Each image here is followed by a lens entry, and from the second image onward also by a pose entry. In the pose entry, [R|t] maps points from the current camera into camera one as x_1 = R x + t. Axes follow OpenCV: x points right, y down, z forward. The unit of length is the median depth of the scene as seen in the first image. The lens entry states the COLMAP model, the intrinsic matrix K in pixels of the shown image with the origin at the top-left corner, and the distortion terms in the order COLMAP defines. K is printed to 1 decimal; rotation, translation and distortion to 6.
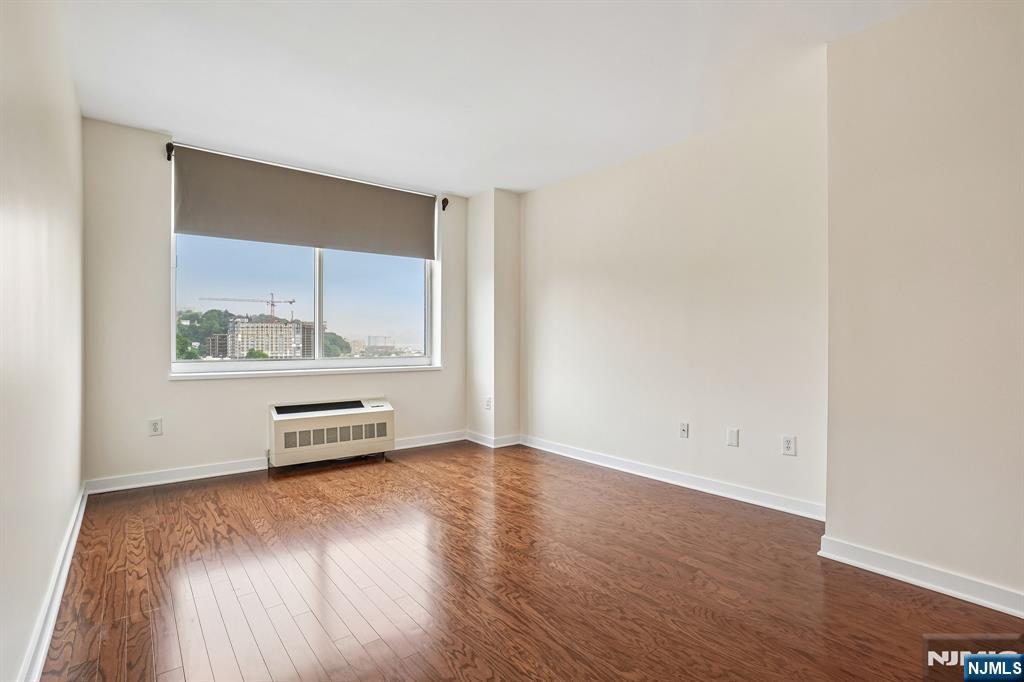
lens RADIAL K [[493.8, 0, 518.0], [0, 493.8, 331.5], [0, 0, 1]] dist [-0.060651, 0.021958]
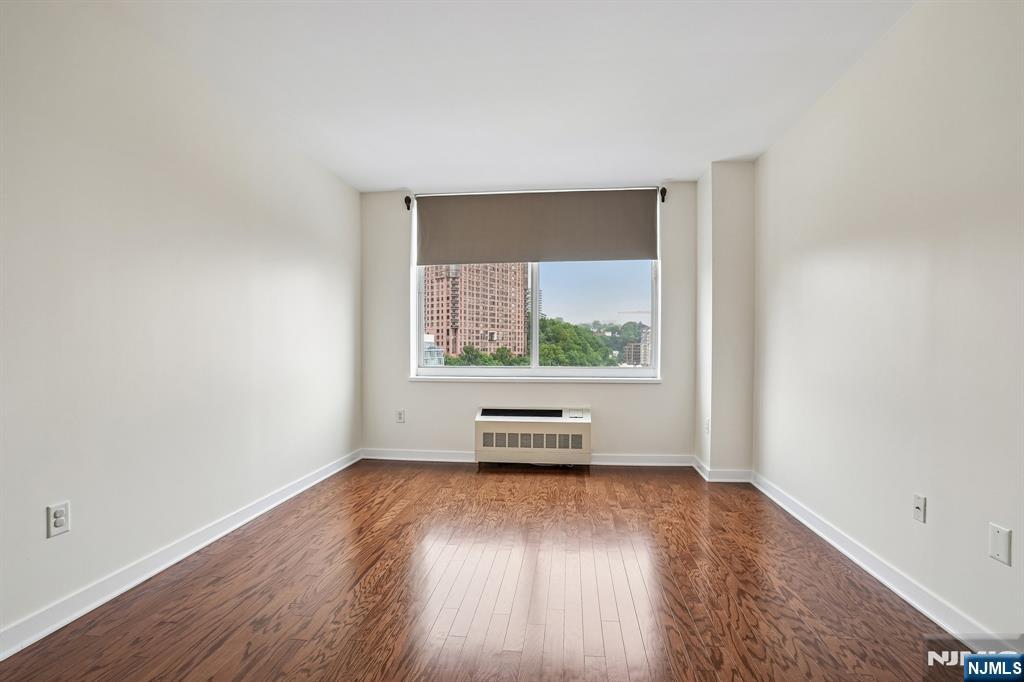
lens RADIAL K [[493.8, 0, 513.4], [0, 493.8, 347.8], [0, 0, 1]] dist [-0.060651, 0.021958]
pose [[0.695193, -0.002014, -0.718821, 0.356849], [0.012835, 0.999871, 0.009612, 0.002819], [0.718709, -0.015908, 0.695129, 0.241952]]
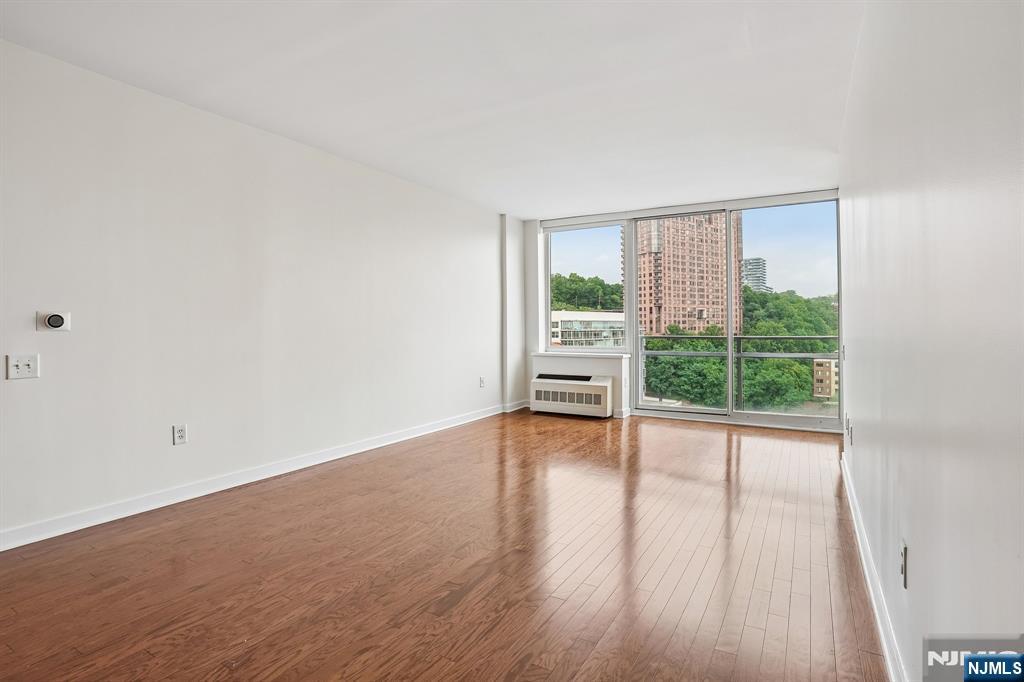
lens RADIAL K [[517.1, 0, 521.4], [0, 517.1, 319.6], [0, 0, 1]] dist [-0.060857, 0.000606]
pose [[0.371755, -0.019308, -0.928130, 1.002407], [0.022881, 0.999671, -0.011632, -0.005191], [0.928049, -0.016913, 0.372074, 0.302169]]
